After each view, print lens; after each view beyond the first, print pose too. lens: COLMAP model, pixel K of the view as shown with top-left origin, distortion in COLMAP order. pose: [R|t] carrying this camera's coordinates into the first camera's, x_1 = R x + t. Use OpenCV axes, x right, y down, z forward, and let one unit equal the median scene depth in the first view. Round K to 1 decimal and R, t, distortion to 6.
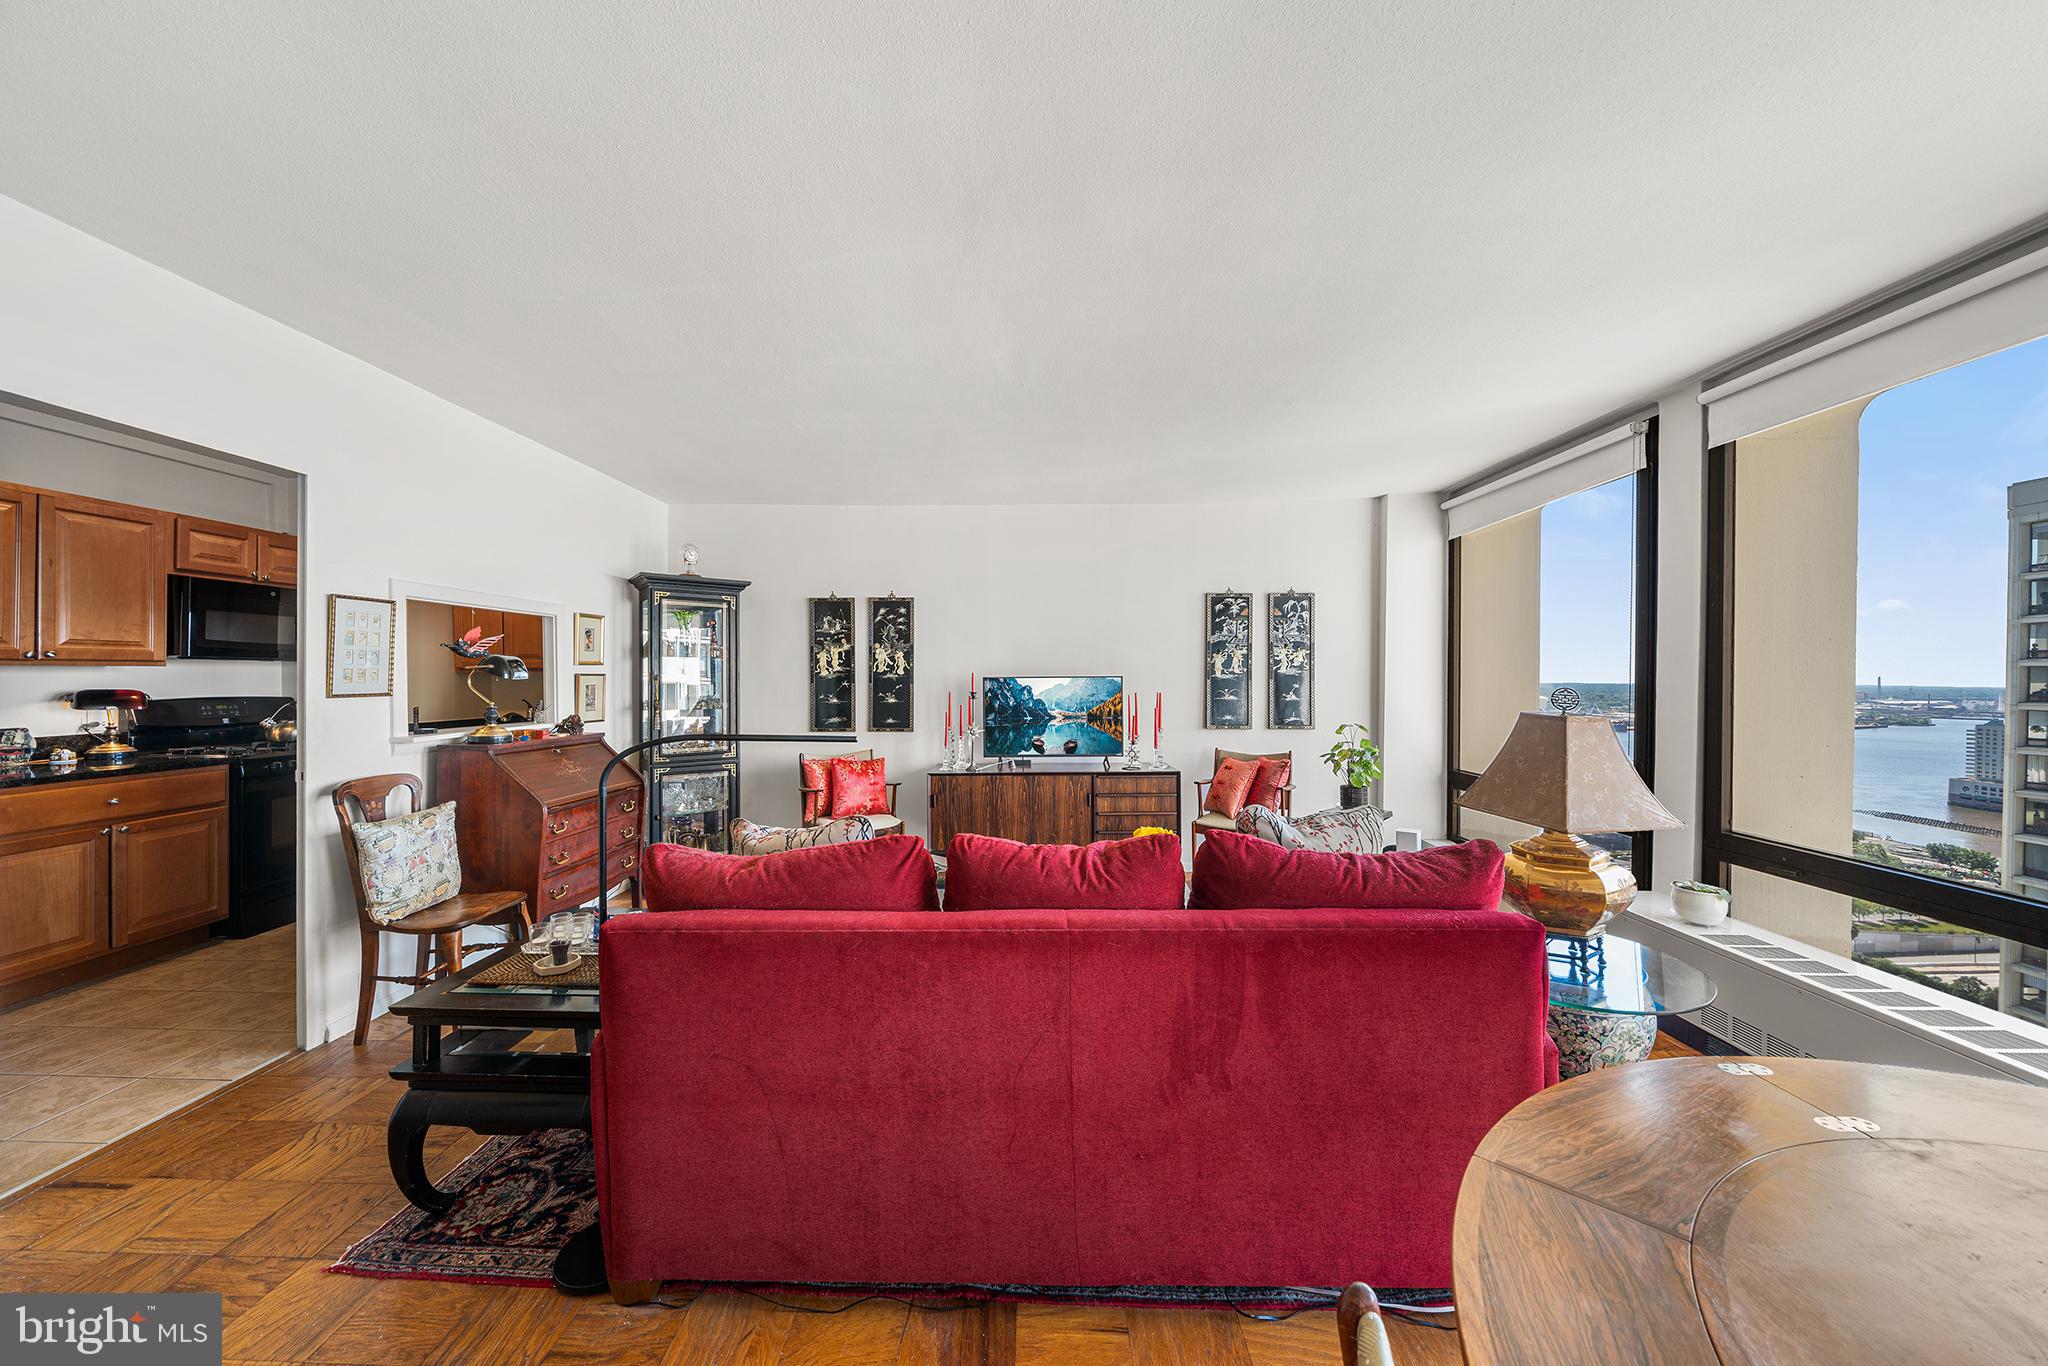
lens RADIAL K [[693.4, 0, 1023.6], [0, 693.4, 679.7], [0, 0, 1]] dist [-0.003326, -0.000104]
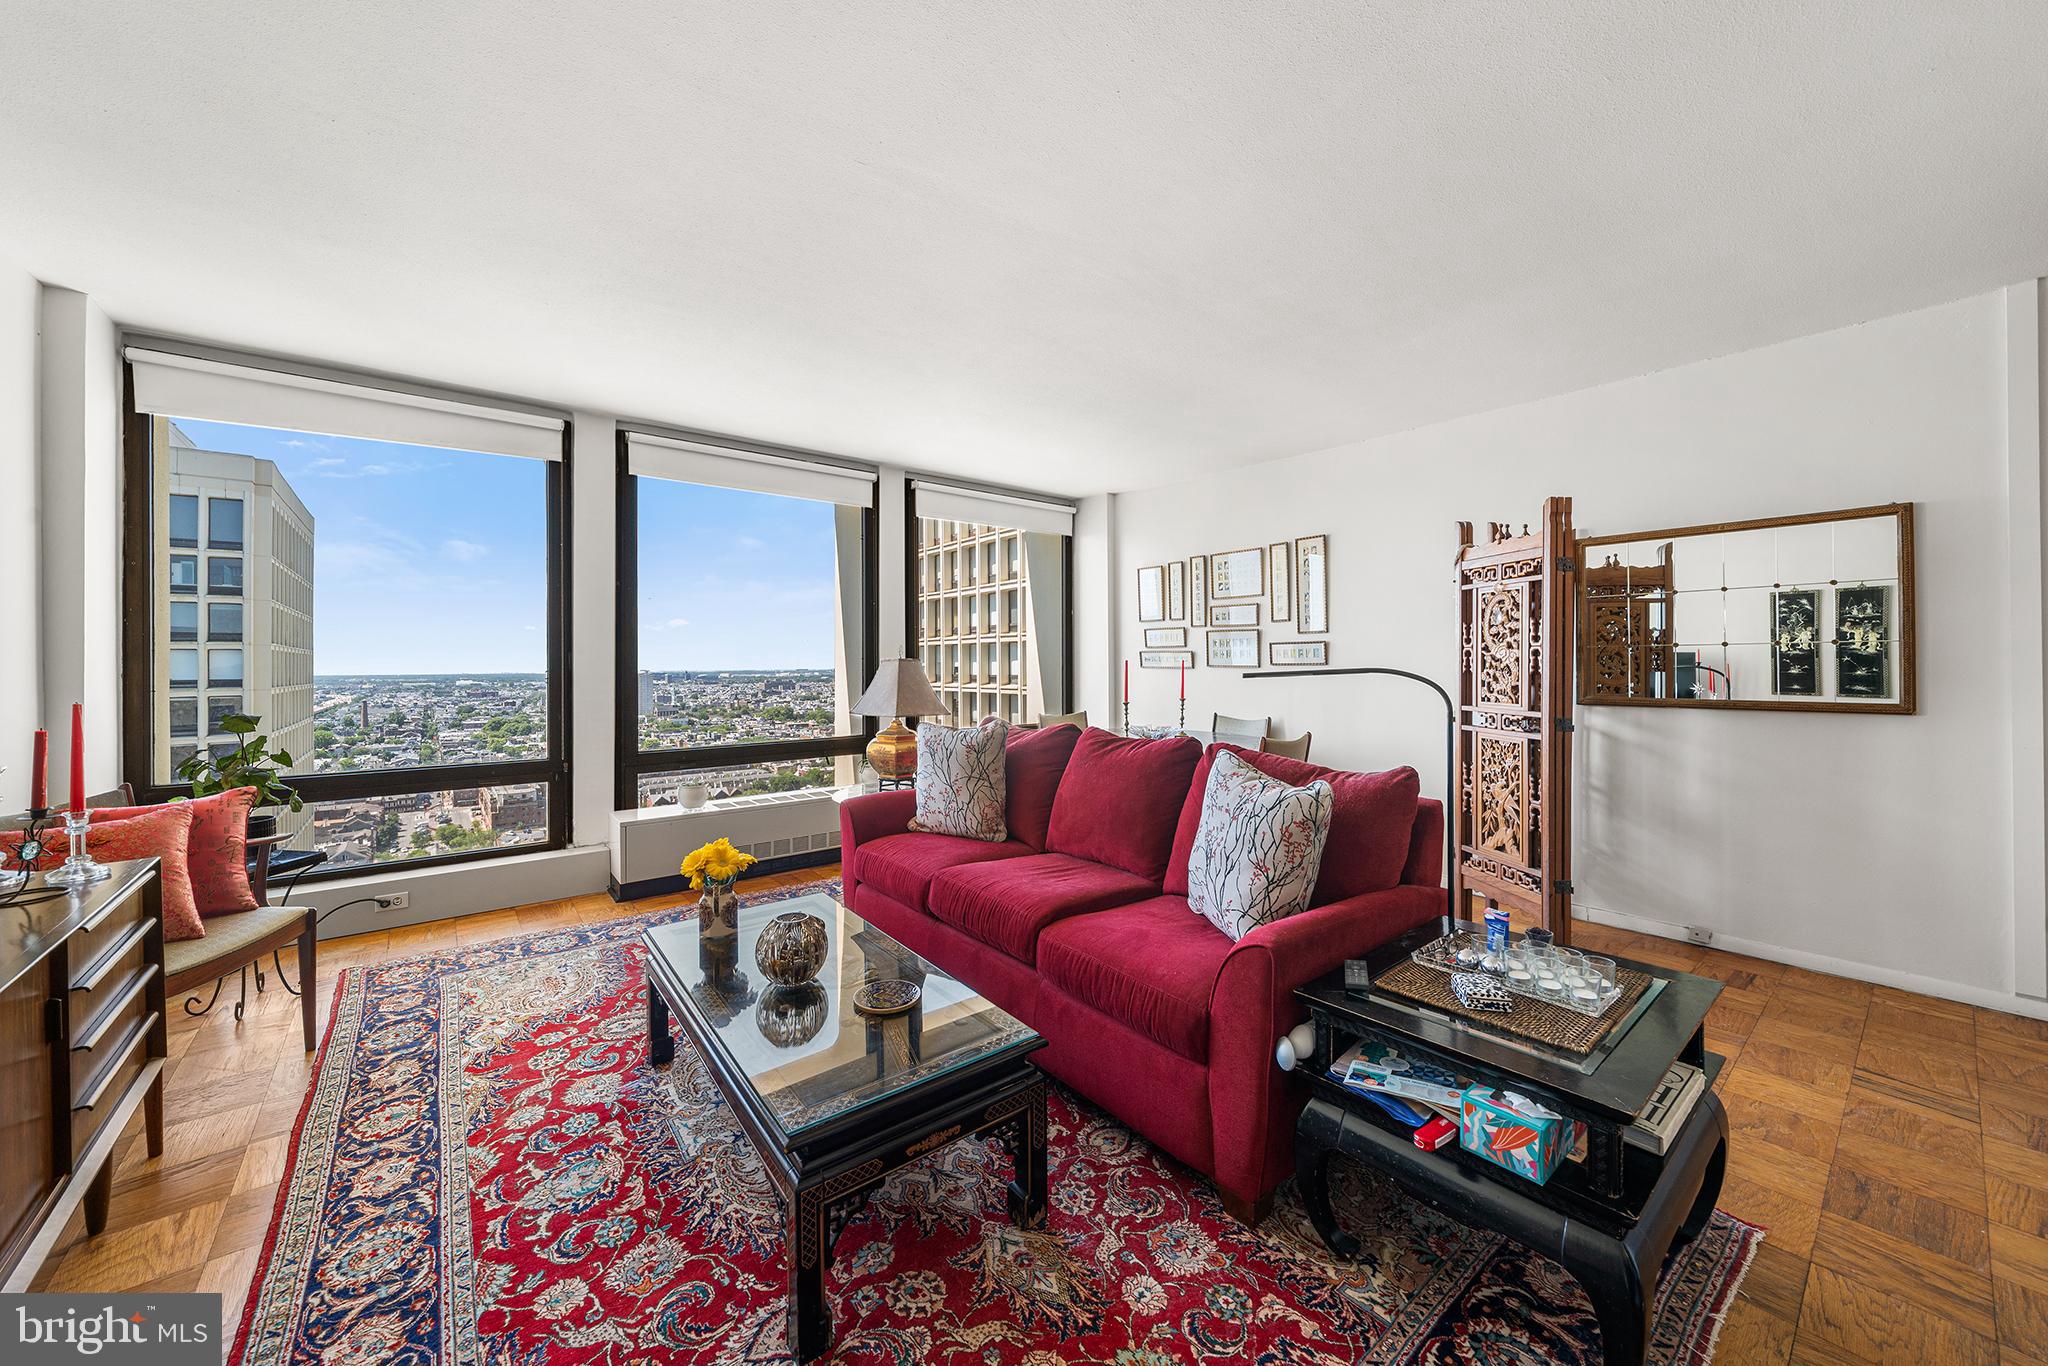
lens RADIAL K [[746.7, 0, 1024.5], [0, 746.7, 661.7], [0, 0, 1]] dist [-0.002671, -0.000224]
pose [[-0.642236, -0.000875, 0.766506, -0.374260], [0.007077, 0.999950, 0.007071, 0.018033], [-0.766474, 0.009966, -0.642198, 0.796022]]
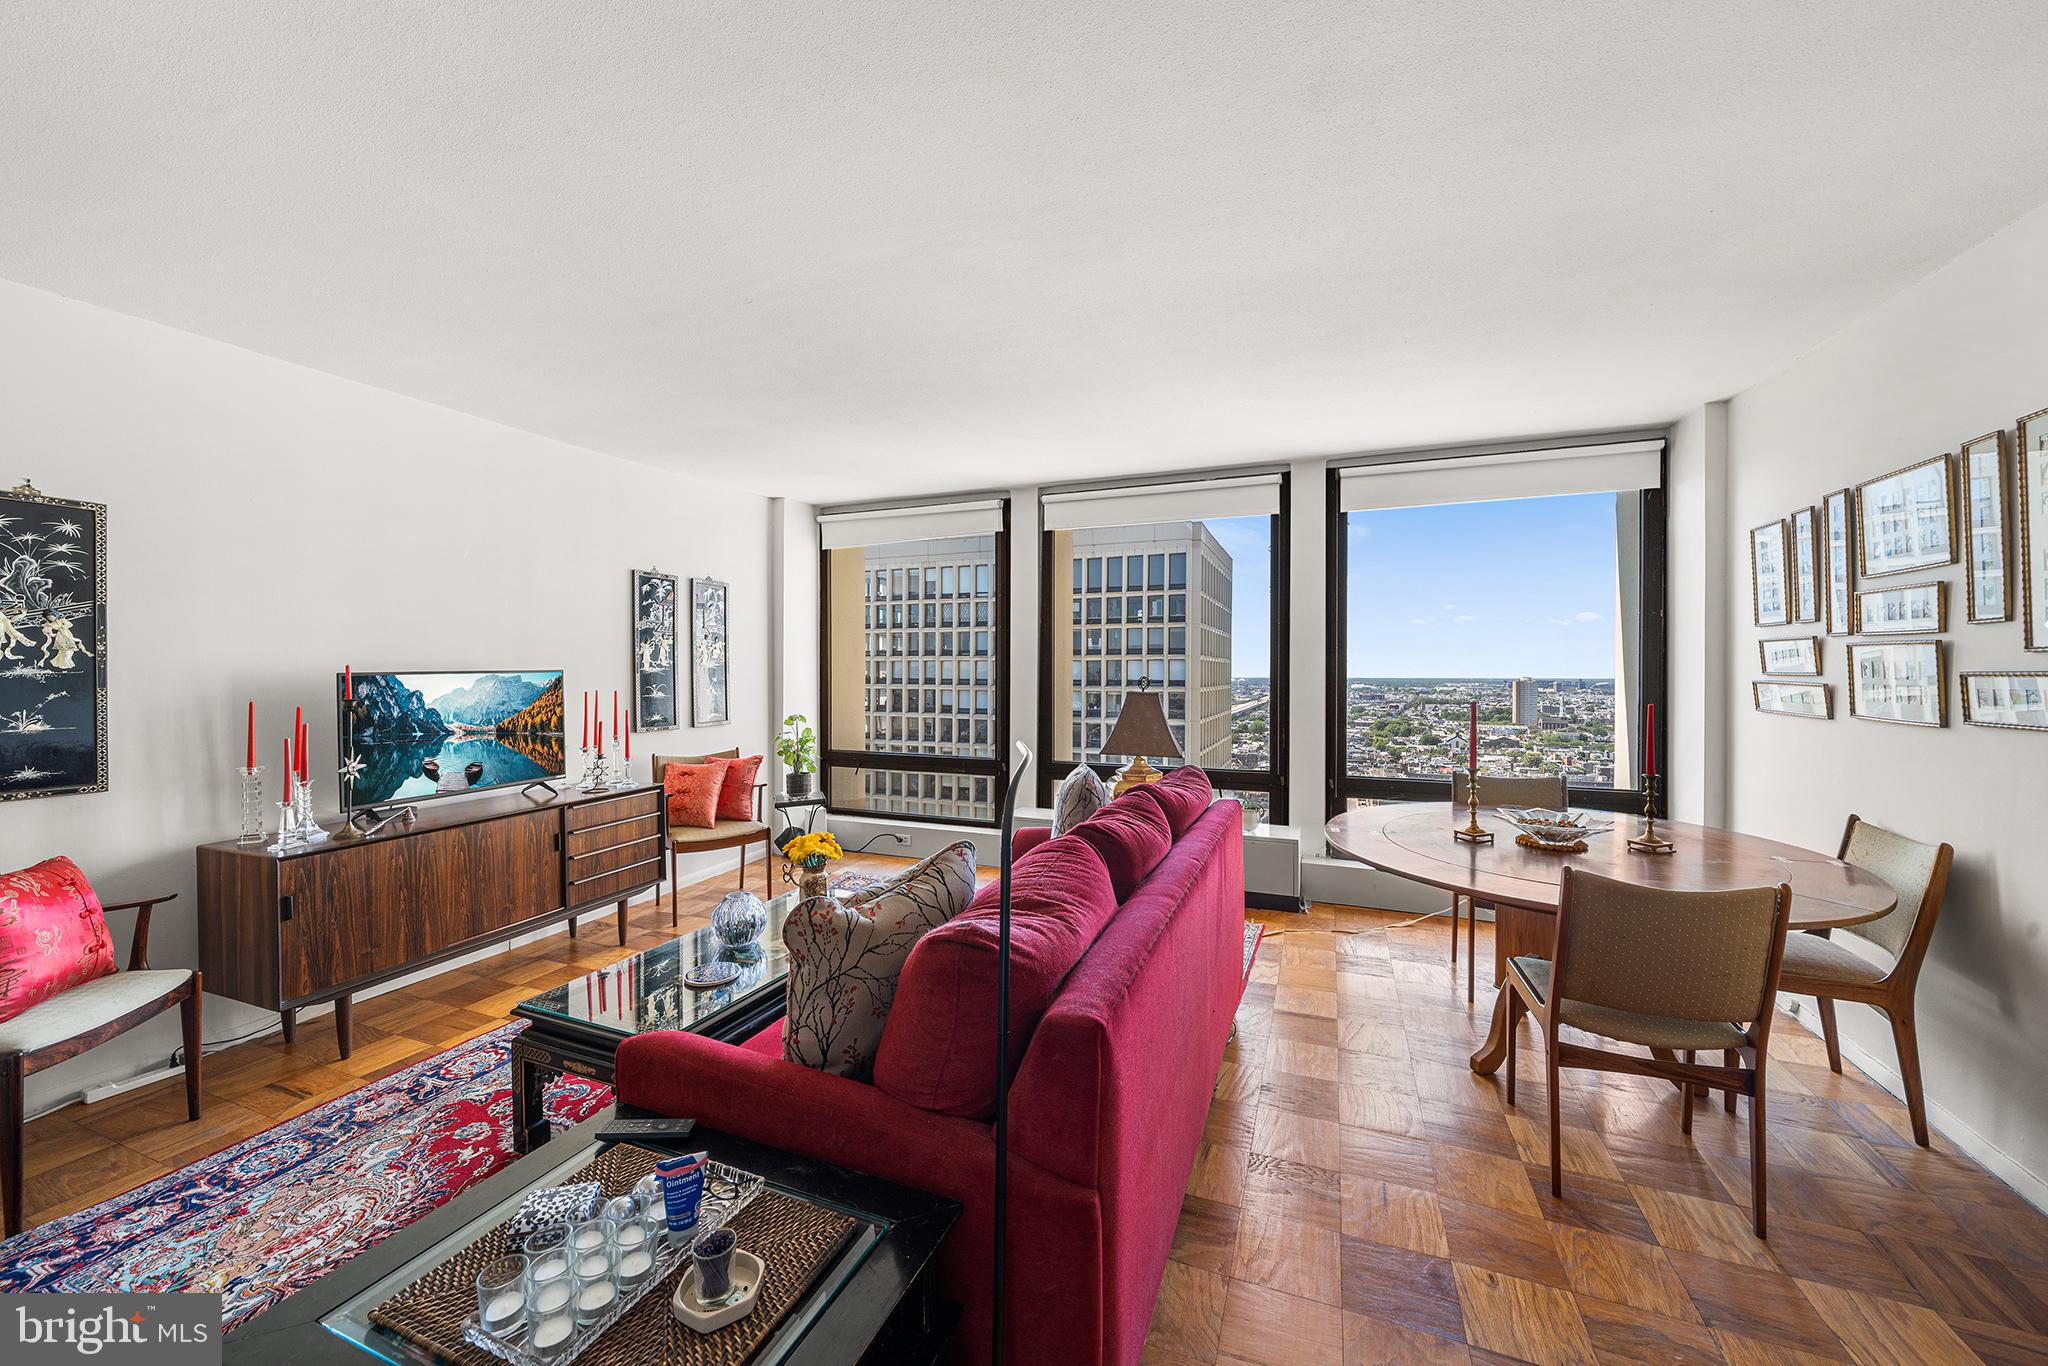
lens RADIAL K [[756.7, 0, 1022.9], [0, 756.7, 673.5], [0, 0, 1]] dist [-0.002850, 0.000213]
pose [[0.355689, -0.008659, 0.934564, -0.419183], [0.006108, 0.999957, 0.006941, -0.004227], [-0.934584, 0.003239, 0.355727, 0.241825]]
